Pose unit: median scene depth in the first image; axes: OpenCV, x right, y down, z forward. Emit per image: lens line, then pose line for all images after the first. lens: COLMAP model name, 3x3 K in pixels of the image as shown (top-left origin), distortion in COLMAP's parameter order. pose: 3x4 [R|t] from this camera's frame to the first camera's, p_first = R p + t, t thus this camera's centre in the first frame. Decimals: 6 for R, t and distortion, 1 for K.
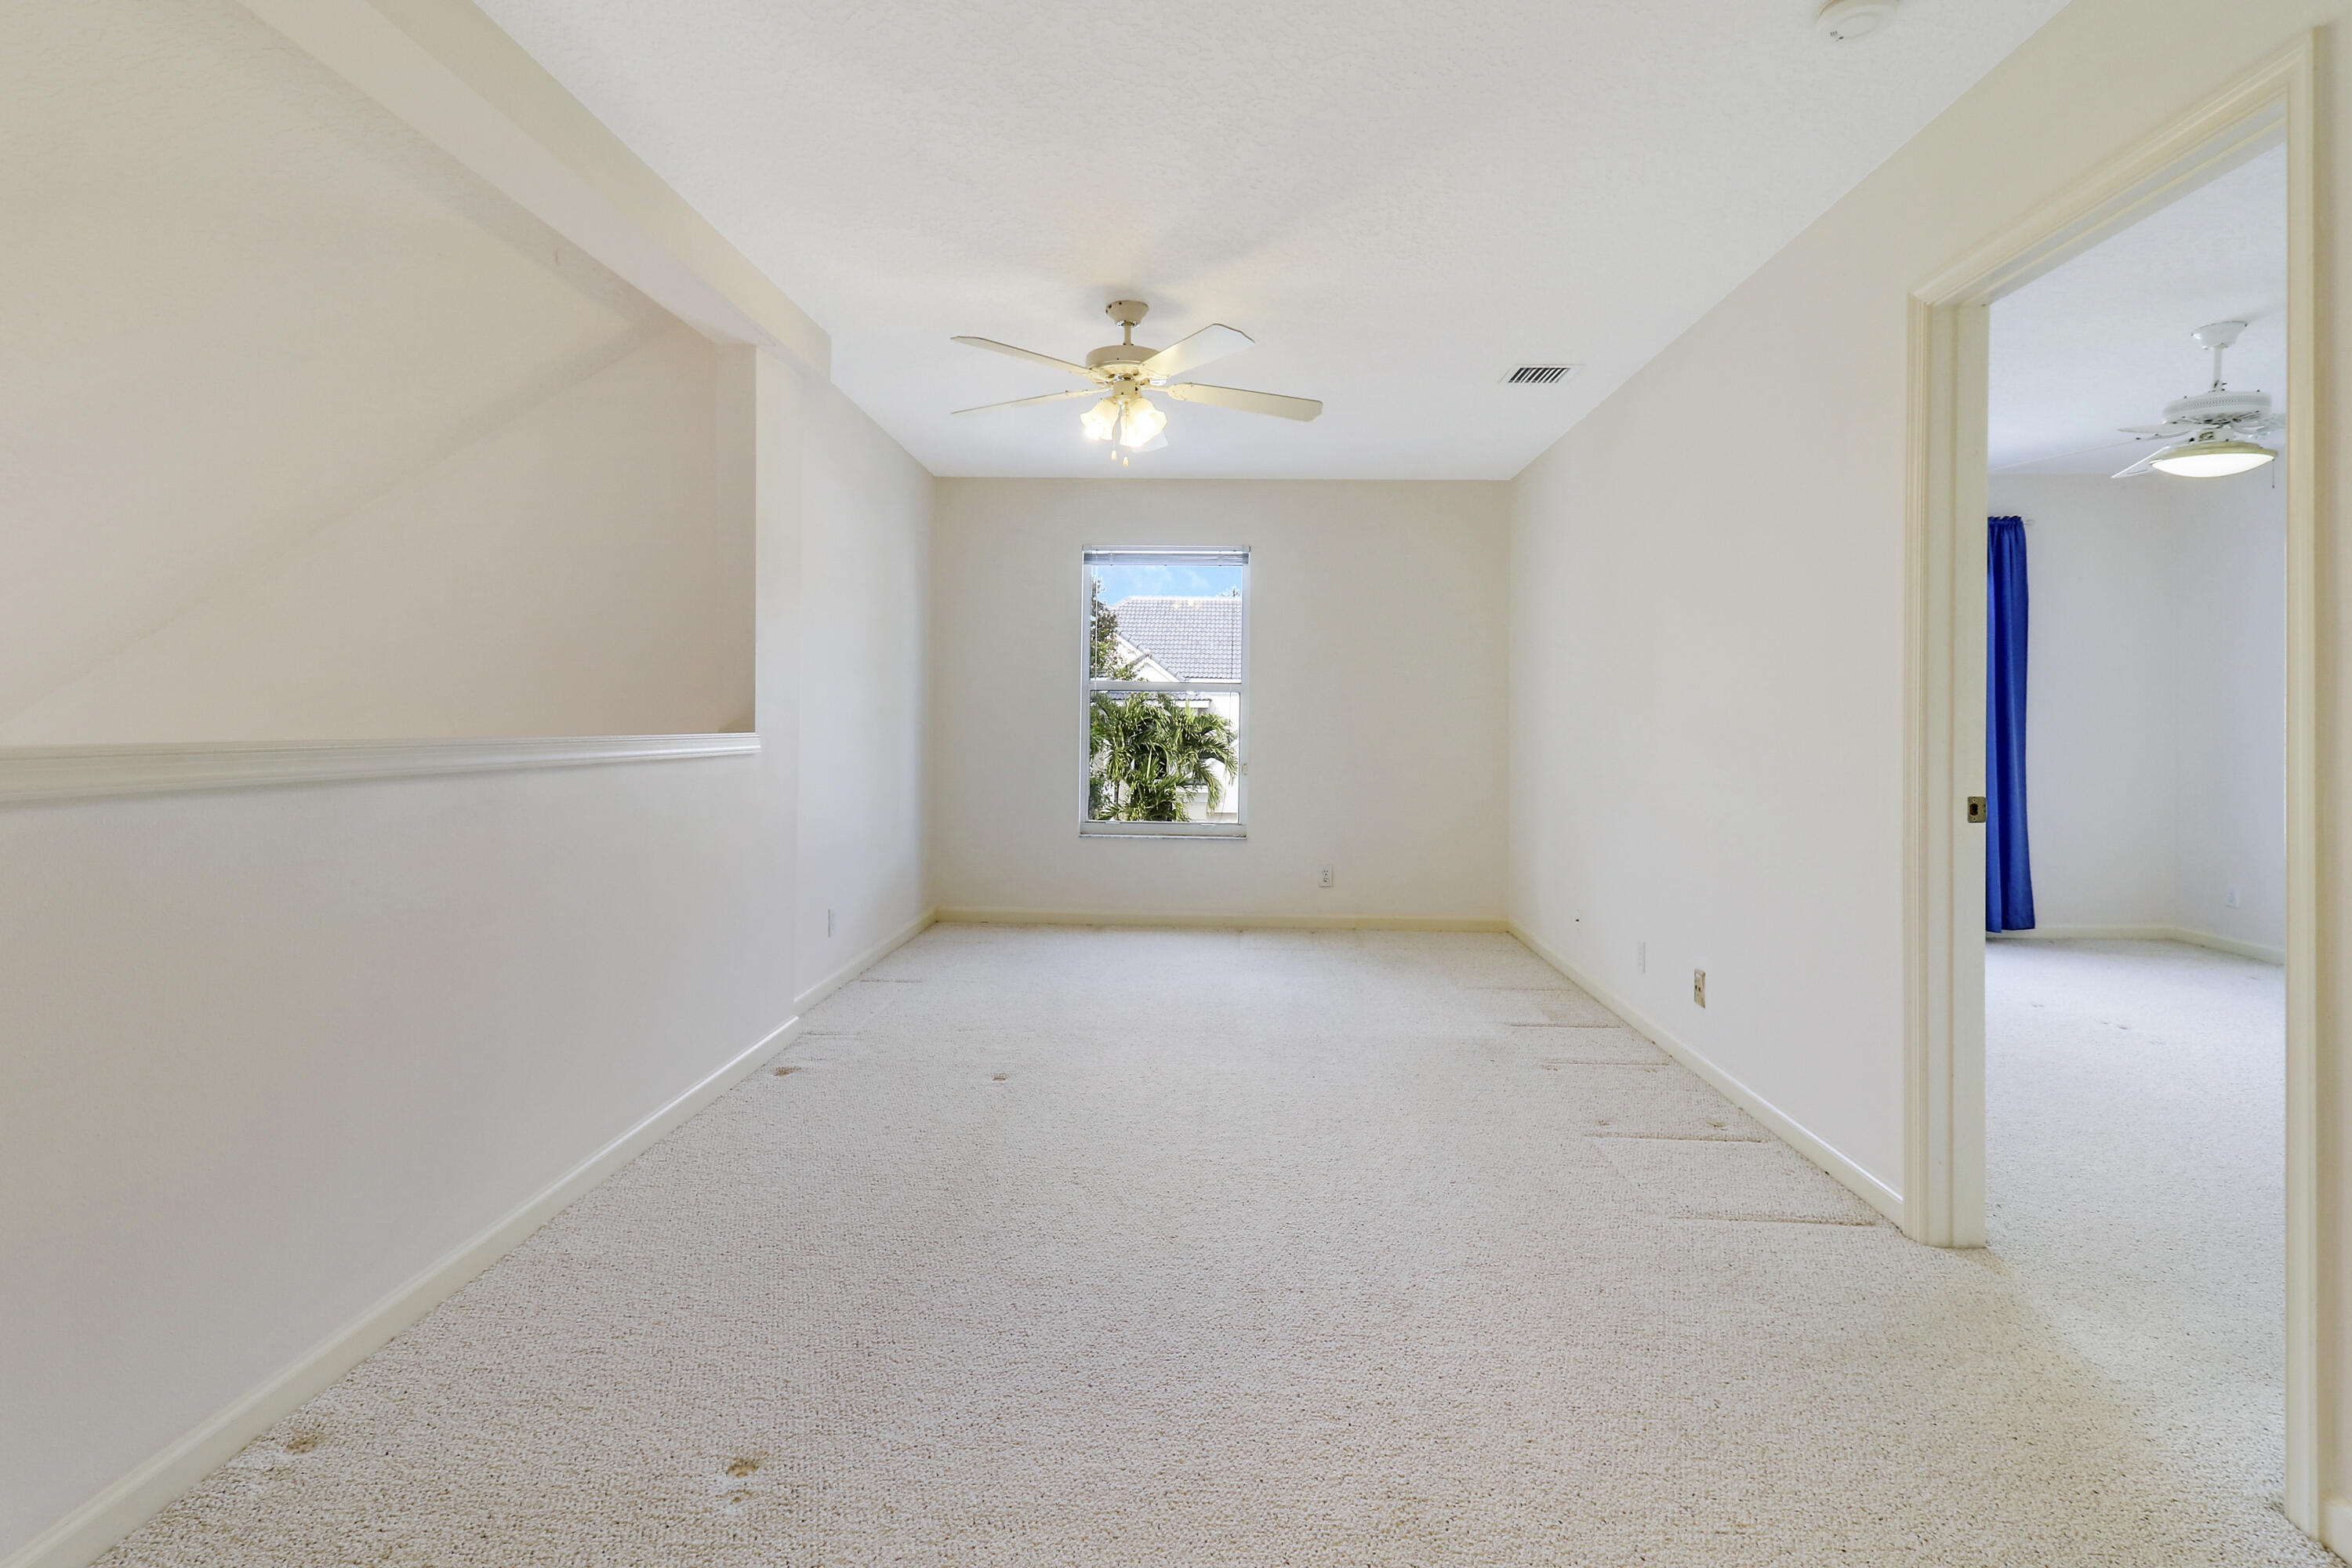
lens RADIAL K [[1103.2, 0, 1175.2], [0, 1103.2, 699.8], [0, 0, 1]] dist [0.001126, -0.004990]
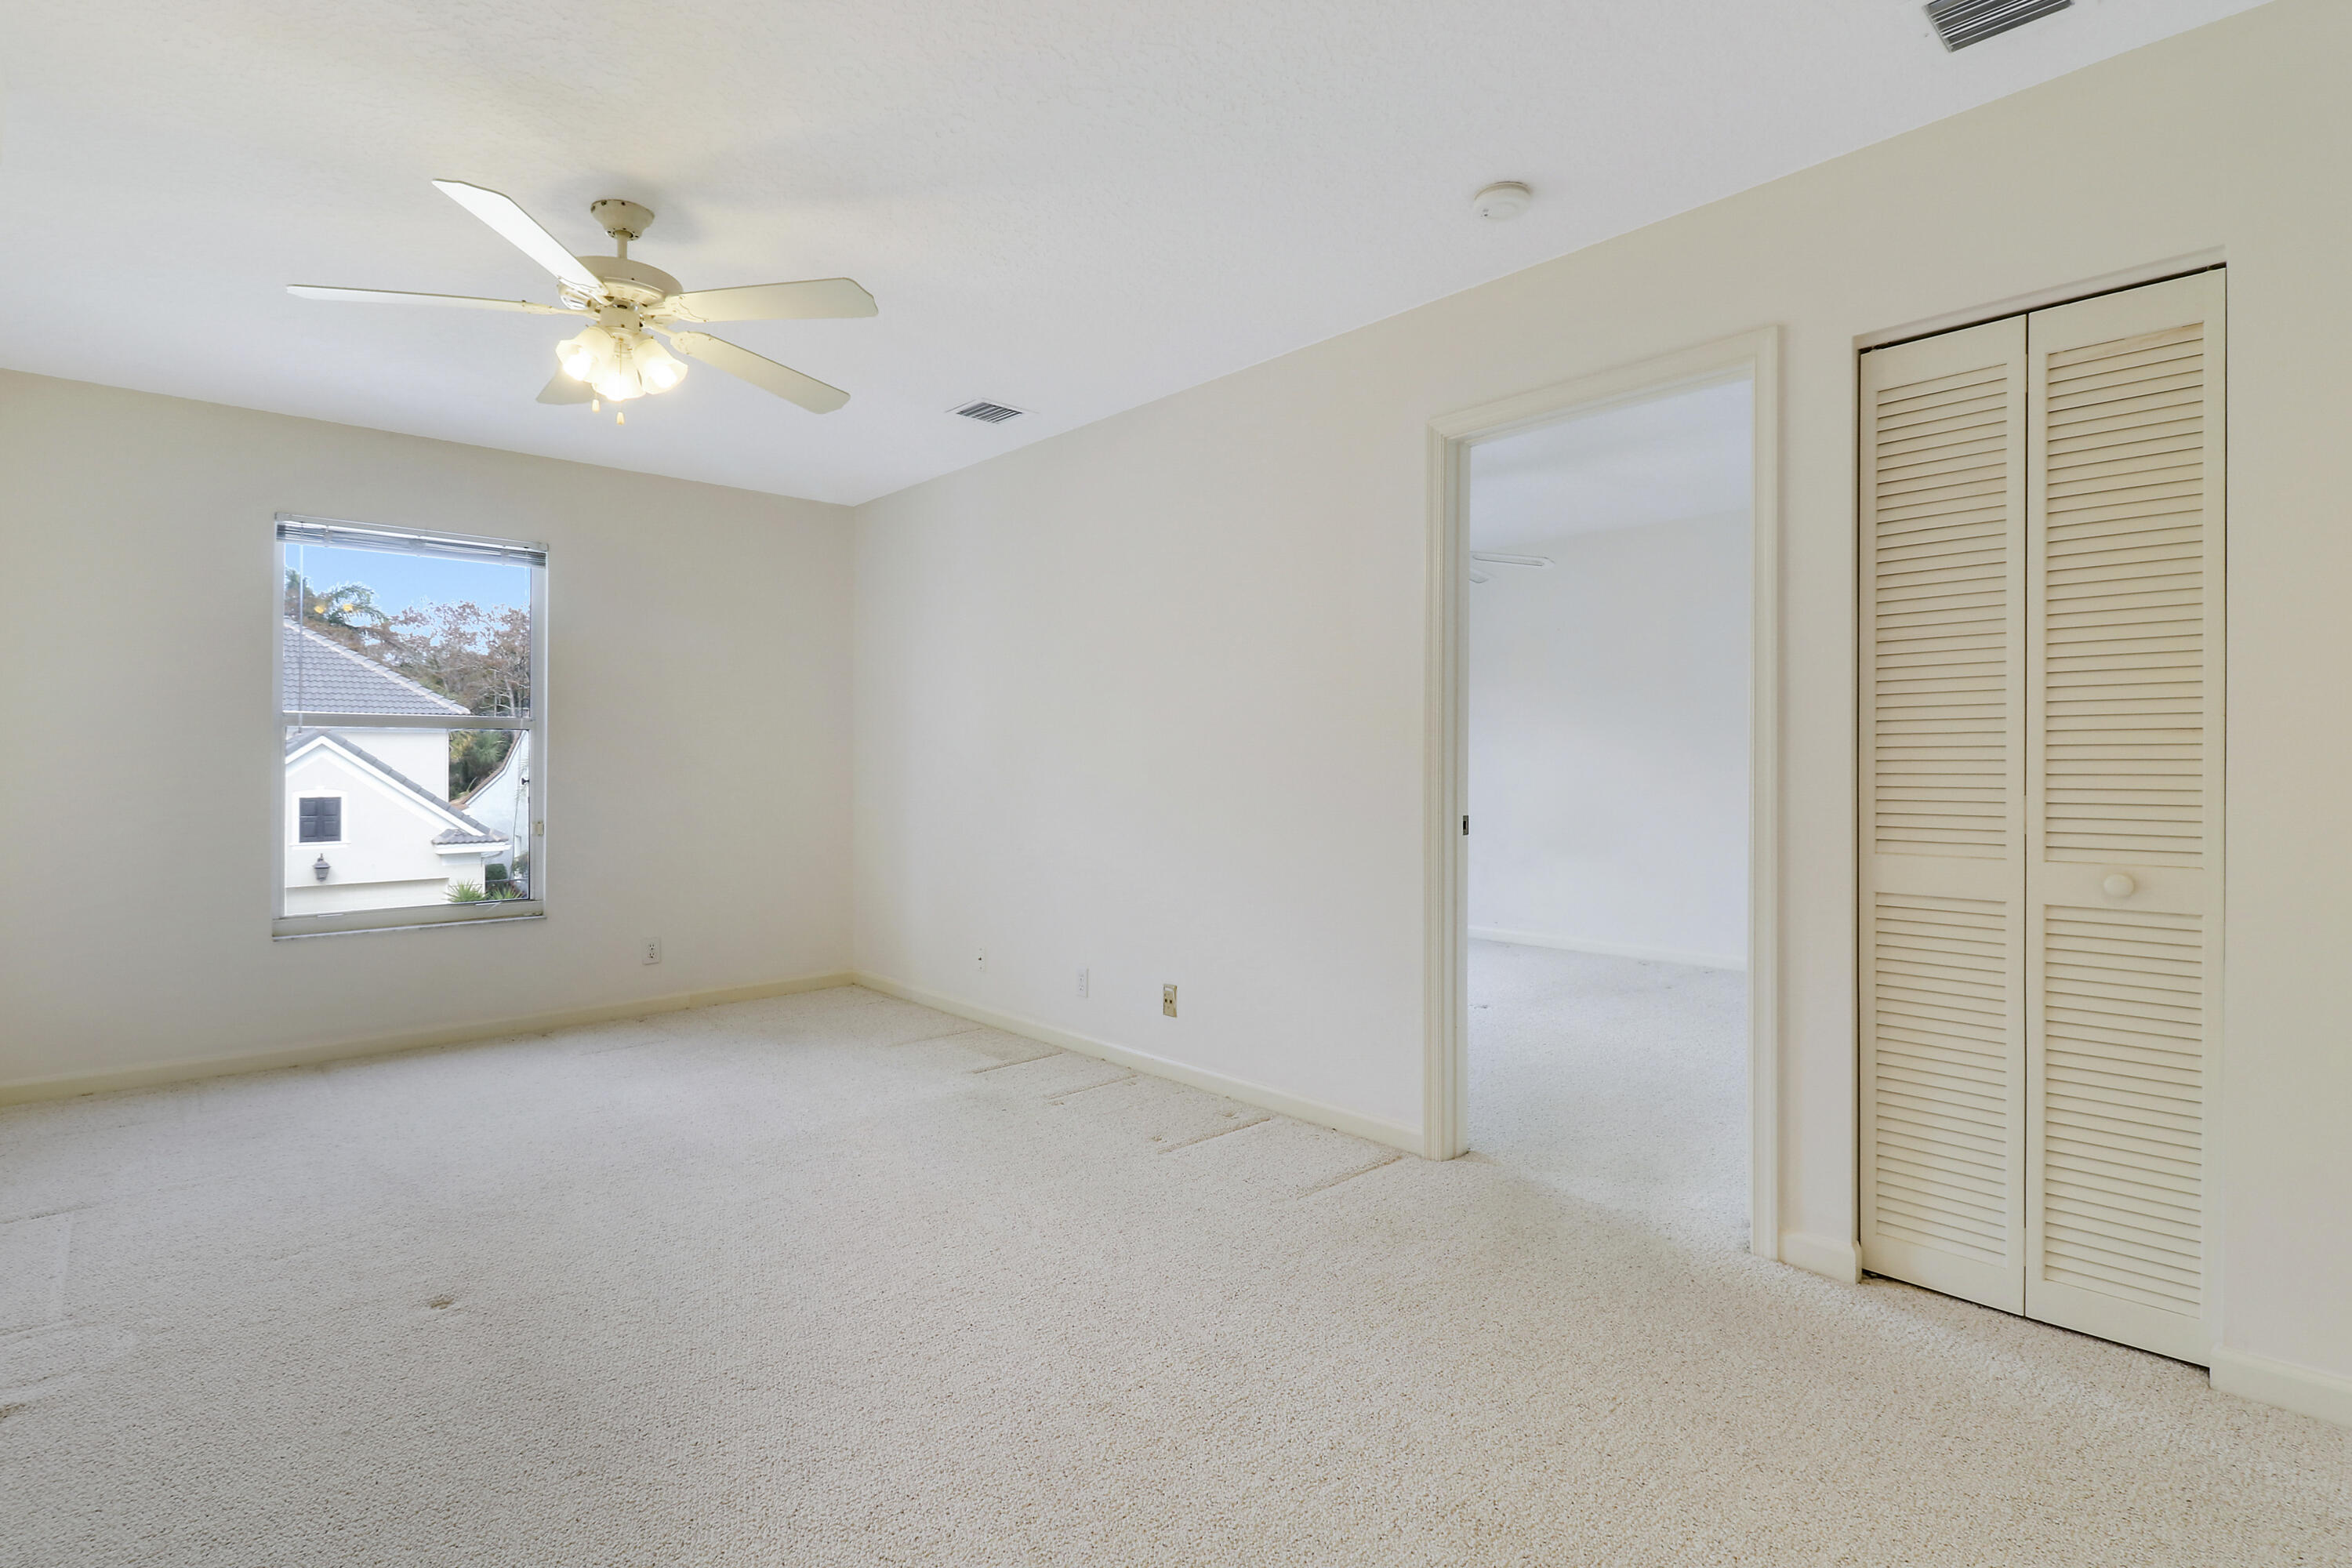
lens RADIAL K [[1123.0, 0, 1190.8], [0, 1123.0, 745.6], [0, 0, 1]] dist [0.000383, -0.015662]
pose [[0.698397, -0.002516, 0.715706, -0.383837], [-0.000971, 0.999990, 0.004463, 0.000927], [-0.715710, -0.003812, 0.698388, 0.239612]]
